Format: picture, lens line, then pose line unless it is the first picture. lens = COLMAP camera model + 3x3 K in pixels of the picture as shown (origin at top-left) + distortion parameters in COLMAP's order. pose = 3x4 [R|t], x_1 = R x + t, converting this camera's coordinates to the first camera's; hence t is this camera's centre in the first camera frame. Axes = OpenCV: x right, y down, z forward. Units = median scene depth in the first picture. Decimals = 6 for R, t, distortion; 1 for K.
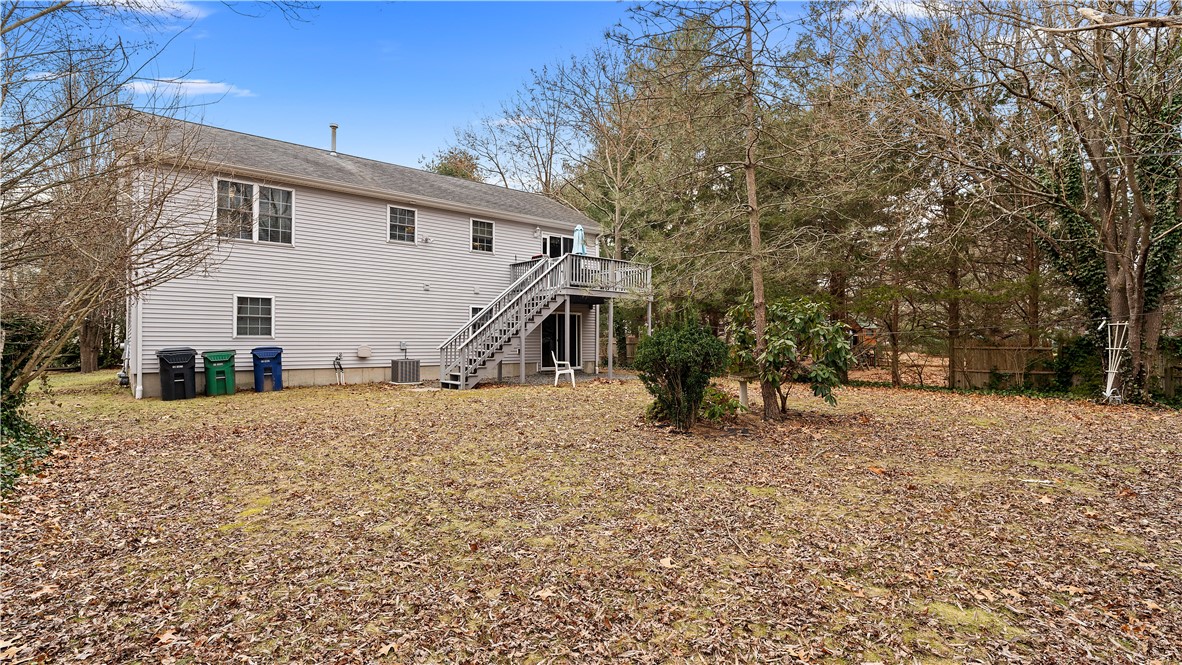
lens RADIAL K [[553.1, 0, 585.5], [0, 553.1, 335.2], [0, 0, 1]] dist [-0.025111, 0.014221]
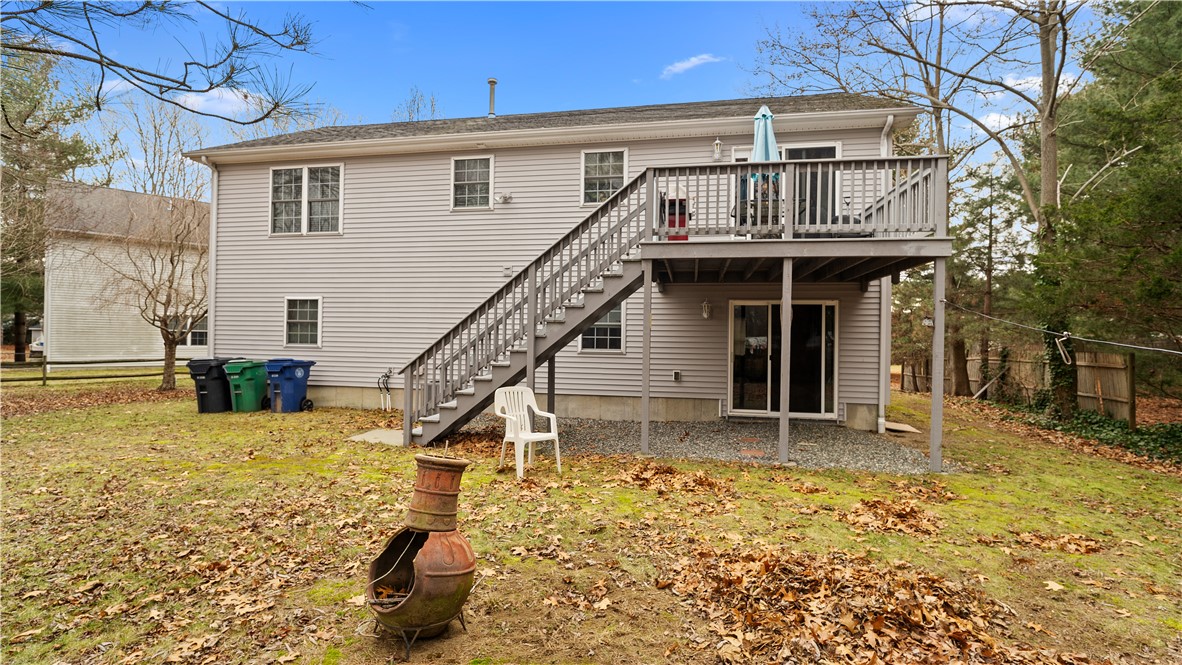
lens RADIAL K [[553.1, 0, 585.5], [0, 553.1, 335.2], [0, 0, 1]] dist [-0.025111, 0.014221]
pose [[0.630057, -0.001263, -0.776548, 0.321079], [-0.005270, 0.999969, -0.005903, -0.010109], [0.776531, 0.007812, 0.630031, 0.772255]]
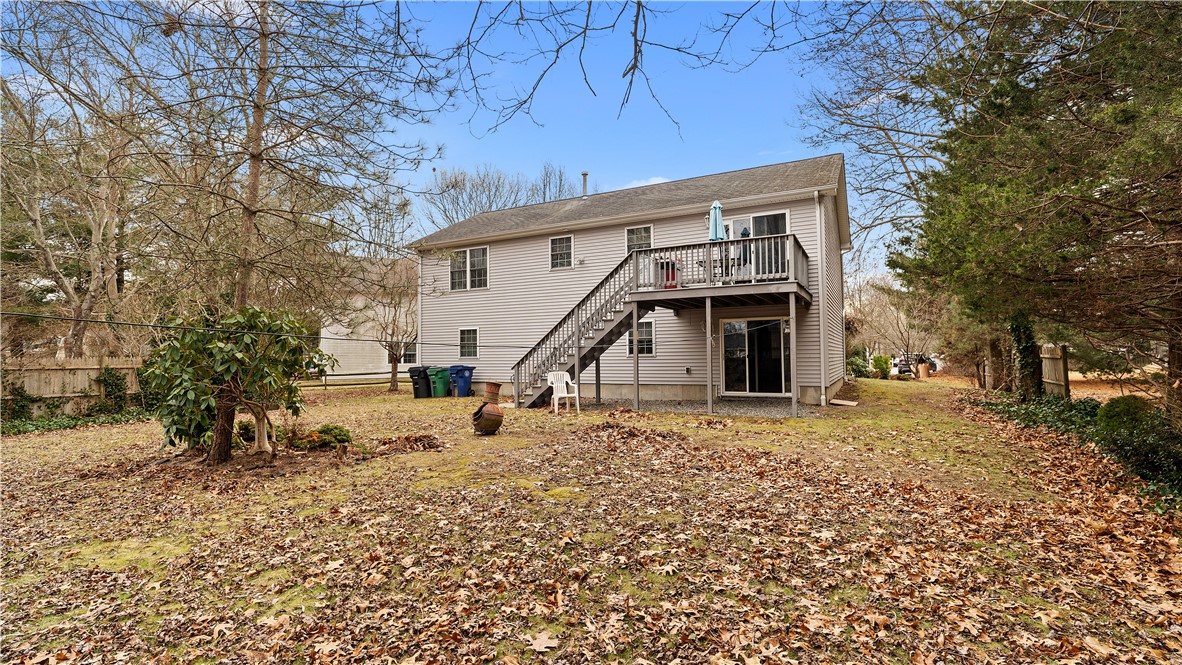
lens RADIAL K [[553.1, 0, 585.5], [0, 553.1, 335.2], [0, 0, 1]] dist [-0.025111, 0.014221]
pose [[0.378447, -0.044595, -0.924548, 0.776055], [0.021954, 0.998990, -0.039199, 0.007055], [0.925363, -0.005463, 0.379044, 0.713795]]
